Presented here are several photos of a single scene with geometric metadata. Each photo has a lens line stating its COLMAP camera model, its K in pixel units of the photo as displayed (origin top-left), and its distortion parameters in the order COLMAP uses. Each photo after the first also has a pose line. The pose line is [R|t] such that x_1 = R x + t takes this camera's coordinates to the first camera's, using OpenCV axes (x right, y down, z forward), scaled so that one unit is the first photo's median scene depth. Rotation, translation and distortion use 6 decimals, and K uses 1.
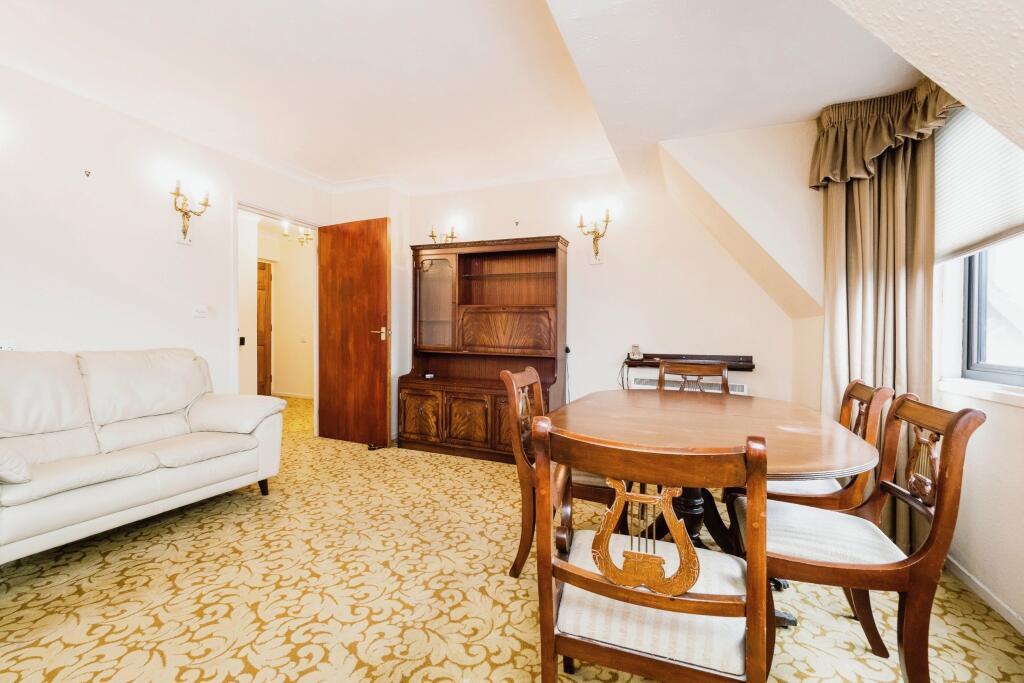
lens RADIAL K [[439.6, 0, 550.0], [0, 439.6, 332.8], [0, 0, 1]] dist [-0.007650, -0.000838]
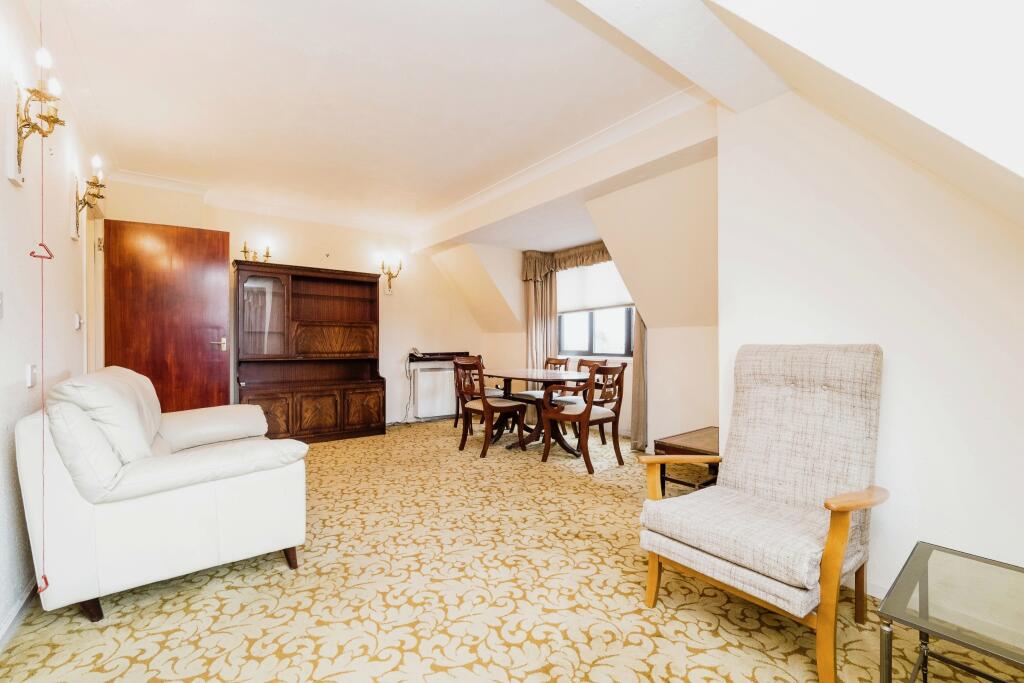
lens RADIAL K [[439.6, 0, 510.8], [0, 439.6, 338.0], [0, 0, 1]] dist [-0.007650, -0.000838]
pose [[0.479746, -0.009280, 0.877358, -1.017391], [0.000006, 0.999944, 0.010573, -0.025561], [-0.877407, -0.005067, 0.479720, -0.074568]]
